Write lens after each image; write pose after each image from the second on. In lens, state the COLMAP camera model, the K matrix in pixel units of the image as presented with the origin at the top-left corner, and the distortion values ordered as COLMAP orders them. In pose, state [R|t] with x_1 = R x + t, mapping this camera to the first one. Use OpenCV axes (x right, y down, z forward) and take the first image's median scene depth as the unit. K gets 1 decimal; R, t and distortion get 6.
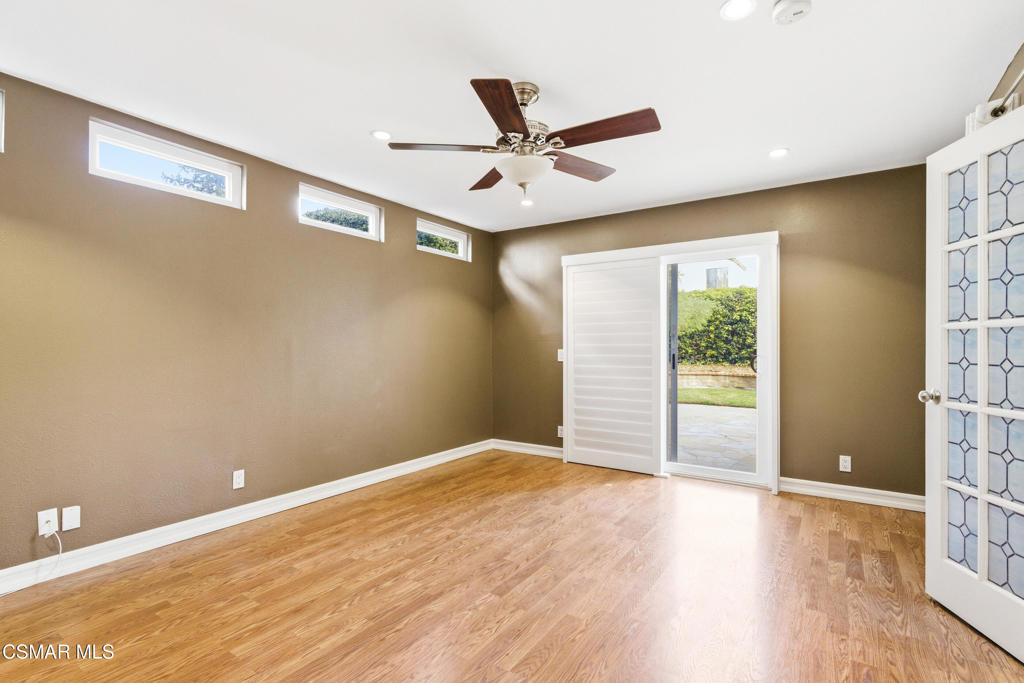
lens RADIAL K [[482.1, 0, 527.3], [0, 482.1, 347.9], [0, 0, 1]] dist [-0.007311, 0.000329]
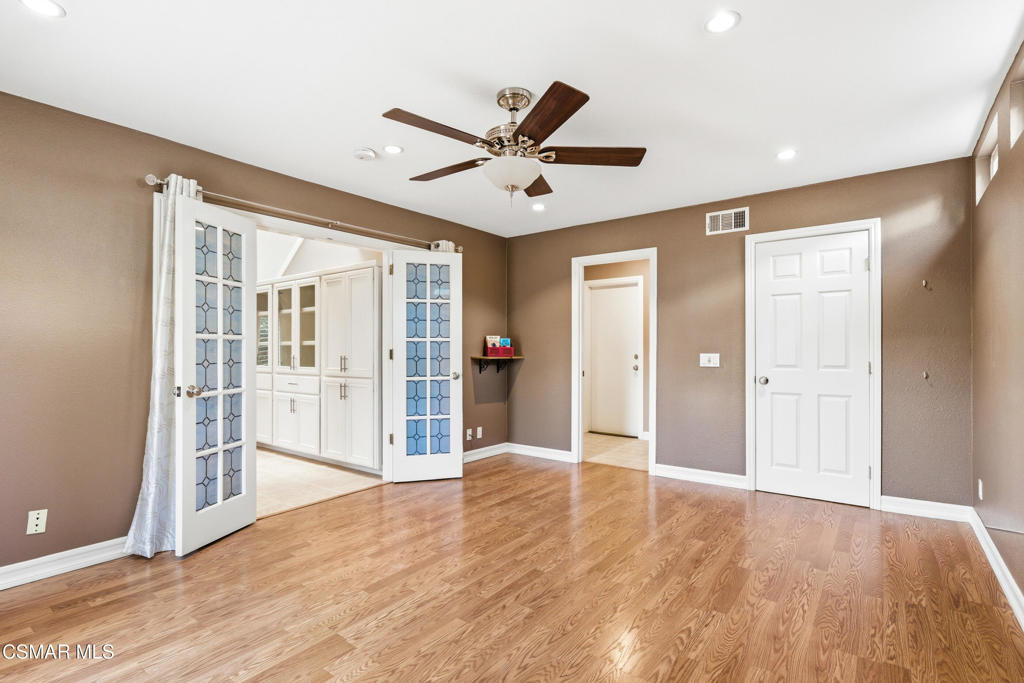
lens RADIAL K [[482.1, 0, 529.4], [0, 482.1, 350.4], [0, 0, 1]] dist [-0.007311, 0.000329]
pose [[-0.998486, 0.003044, 0.054926, -0.090437], [0.003217, 0.999990, 0.003052, -0.005329], [-0.054916, 0.003224, -0.998486, 1.825518]]
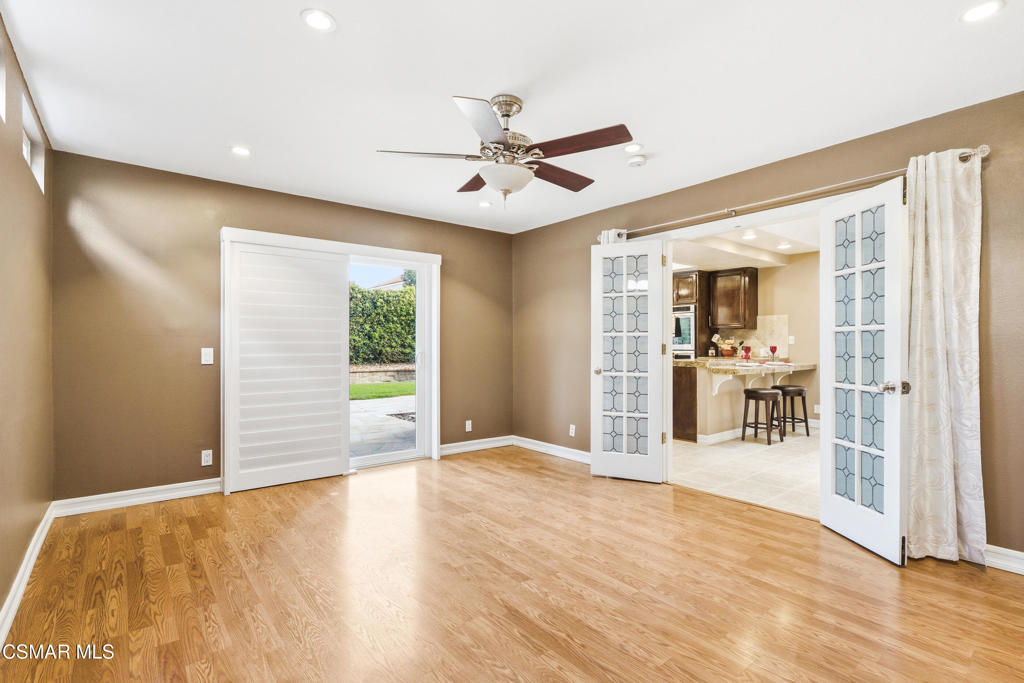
lens RADIAL K [[482.1, 0, 501.5], [0, 482.1, 343.9], [0, 0, 1]] dist [-0.007311, 0.000329]
pose [[0.321373, 0.000320, 0.946953, -0.928788], [0.001435, 0.999999, -0.000825, -0.004190], [-0.946952, 0.001624, 0.321372, 0.610420]]
